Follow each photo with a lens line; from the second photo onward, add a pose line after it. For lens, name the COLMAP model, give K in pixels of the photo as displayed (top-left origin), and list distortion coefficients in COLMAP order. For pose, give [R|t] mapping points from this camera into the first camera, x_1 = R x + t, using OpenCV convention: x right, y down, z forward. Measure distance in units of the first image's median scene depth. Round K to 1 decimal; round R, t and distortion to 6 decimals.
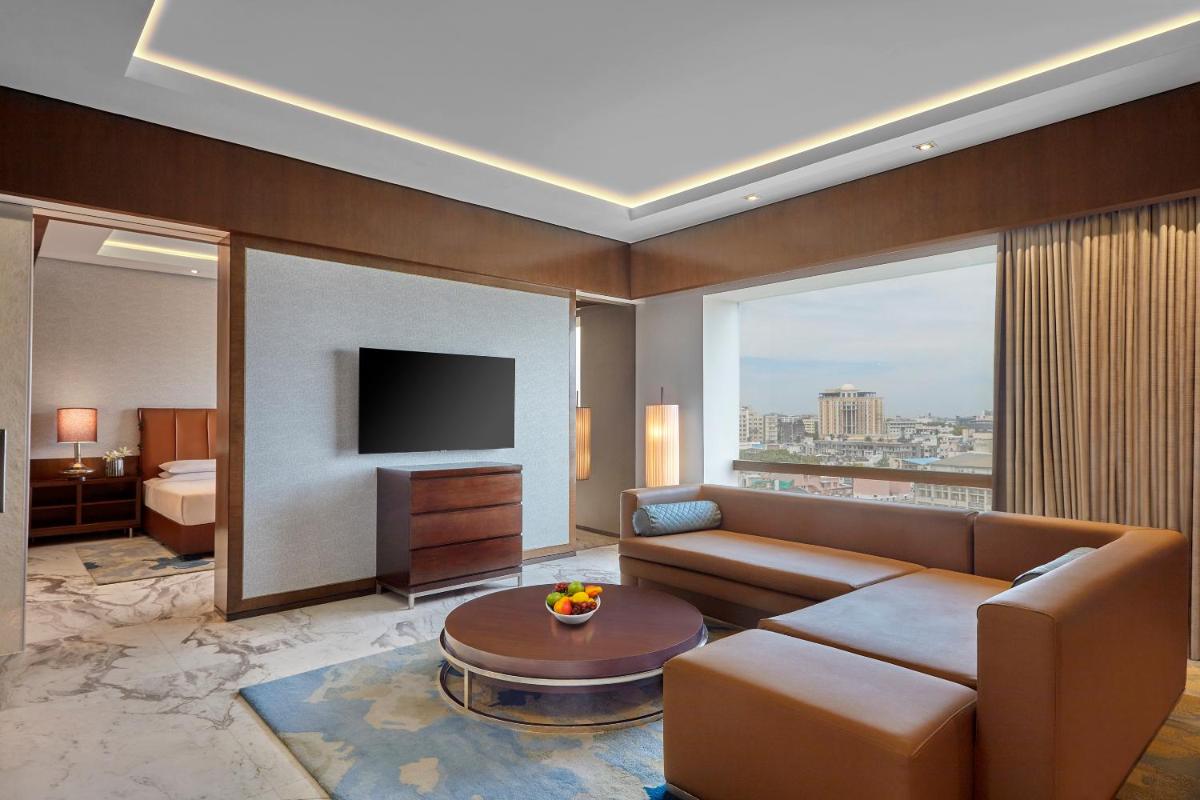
lens RADIAL K [[684.0, 0, 598.0], [0, 684.0, 402.7], [0, 0, 1]] dist [0.007217, 0.001022]
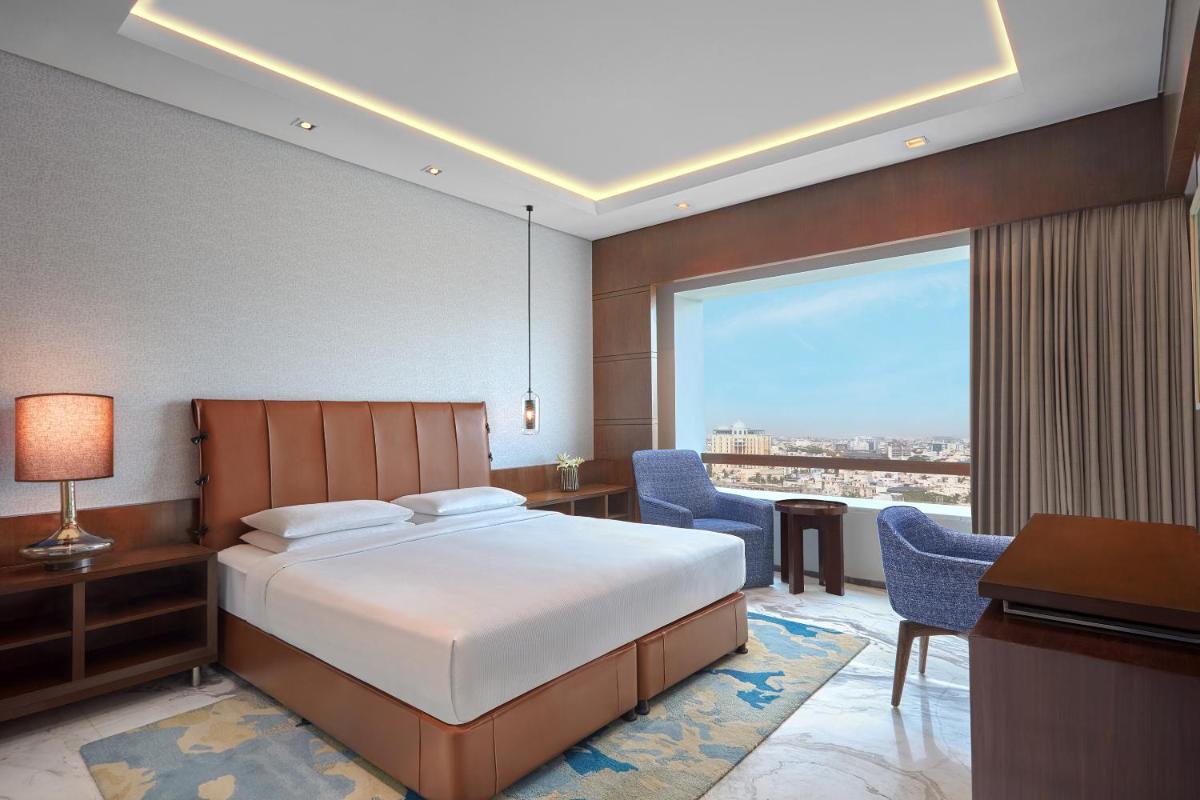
lens RADIAL K [[626.1, 0, 603.4], [0, 626.1, 404.7], [0, 0, 1]] dist [-0.006901, -0.001396]
pose [[0.987864, -0.011054, 0.154928, -0.480844], [0.009880, 0.999916, 0.008347, 0.013328], [-0.155008, -0.006715, 0.987890, 0.562074]]
